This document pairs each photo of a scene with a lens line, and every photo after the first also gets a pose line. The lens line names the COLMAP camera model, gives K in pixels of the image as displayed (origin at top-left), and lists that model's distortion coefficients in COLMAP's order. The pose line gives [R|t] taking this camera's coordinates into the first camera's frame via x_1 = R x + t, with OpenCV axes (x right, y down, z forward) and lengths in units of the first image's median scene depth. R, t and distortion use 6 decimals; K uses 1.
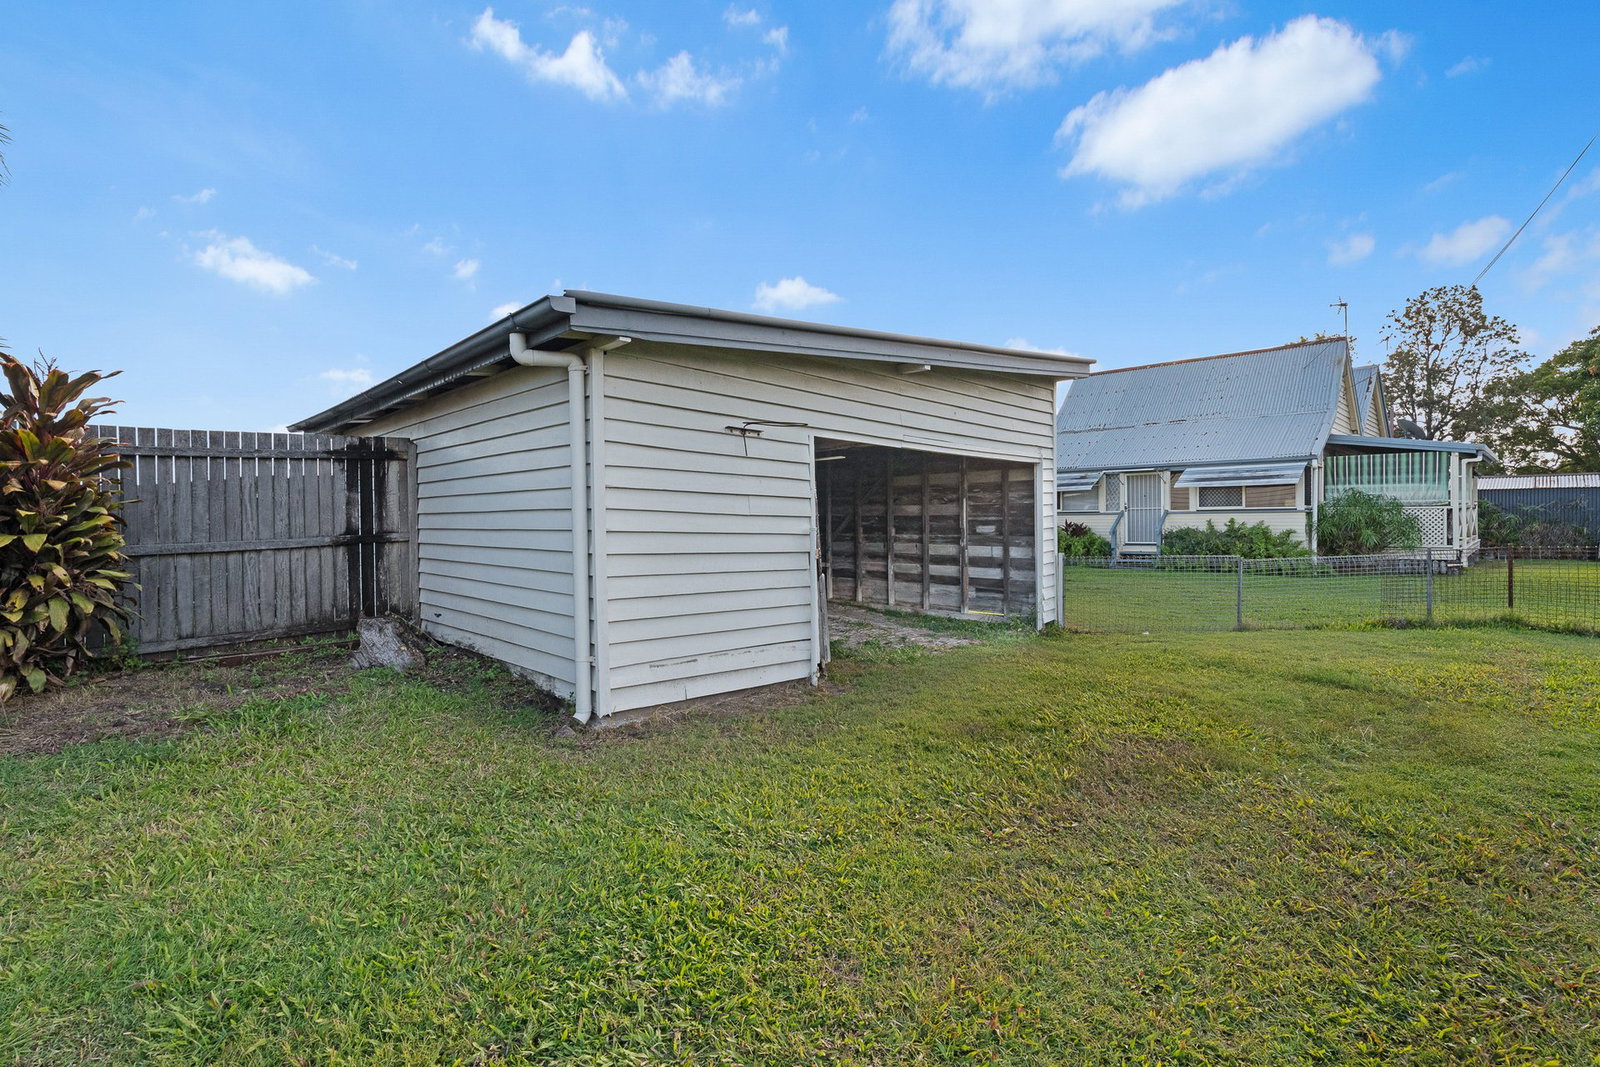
lens RADIAL K [[723.0, 0, 835.6], [0, 723.0, 531.6], [0, 0, 1]] dist [-0.001129, -0.000684]
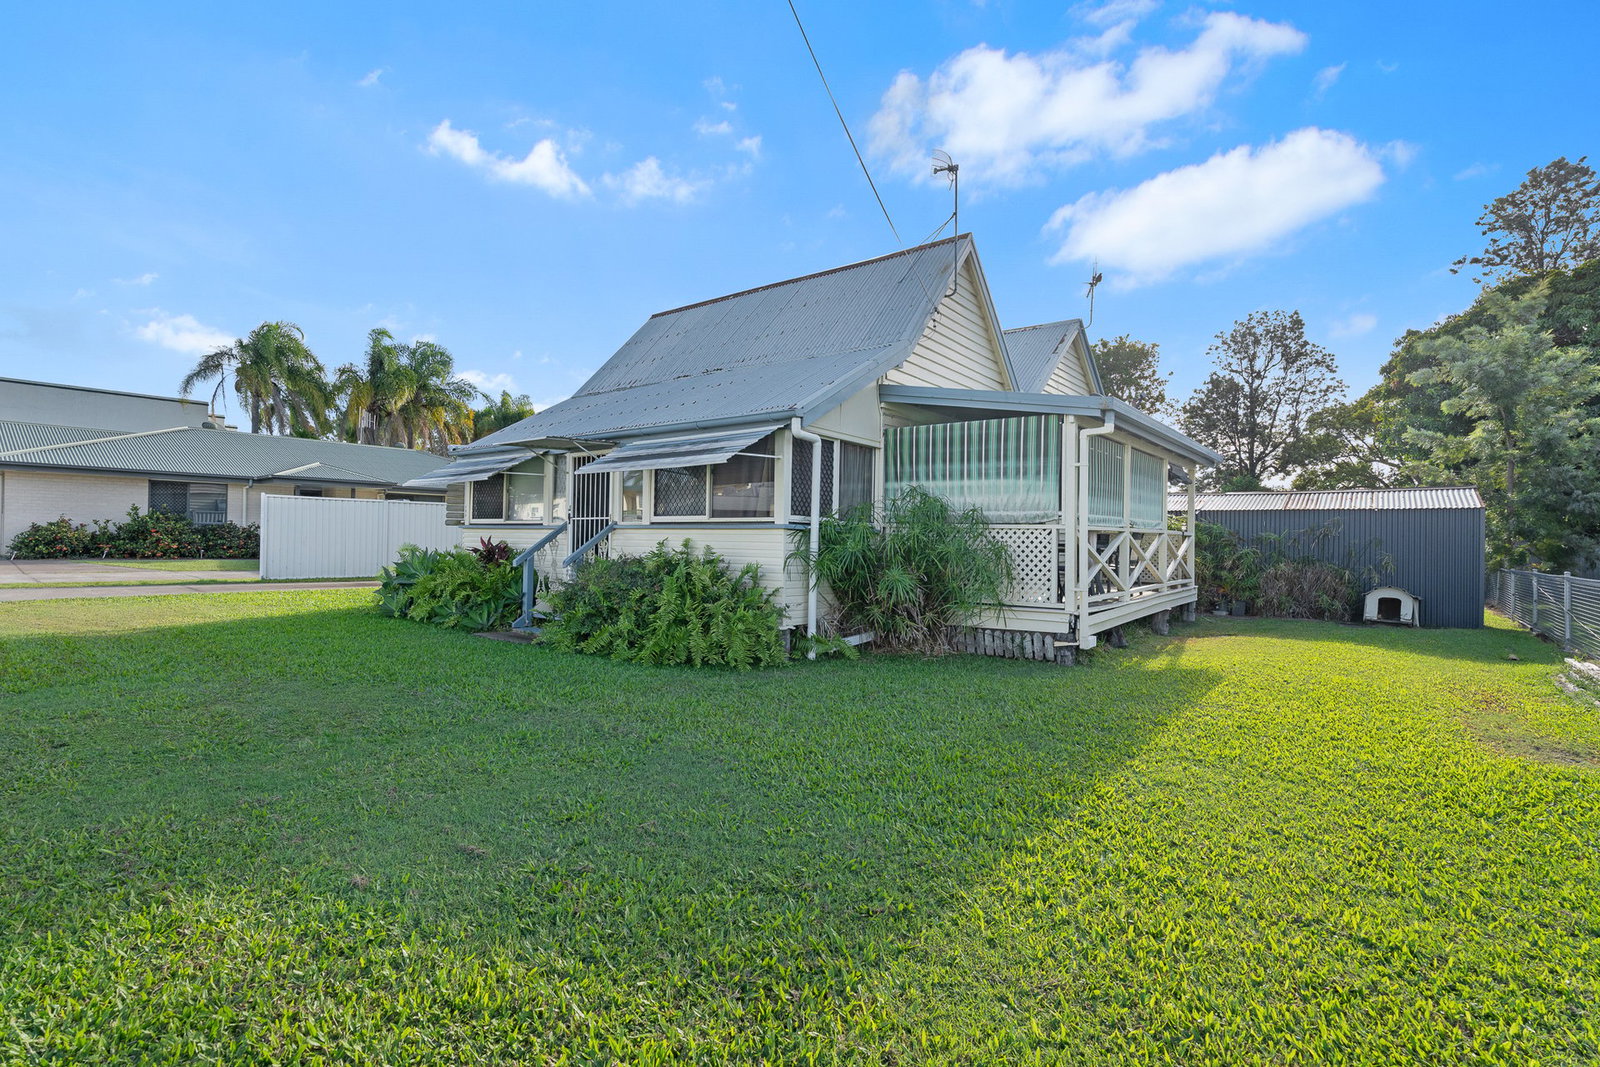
lens RADIAL K [[723.0, 0, 804.1], [0, 723.0, 545.2], [0, 0, 1]] dist [-0.001129, -0.000684]
pose [[0.993969, 0.027015, 0.106286, 0.149223], [-0.025916, 0.999596, -0.011708, -0.002580], [-0.106559, 0.008883, 0.994267, 0.126043]]
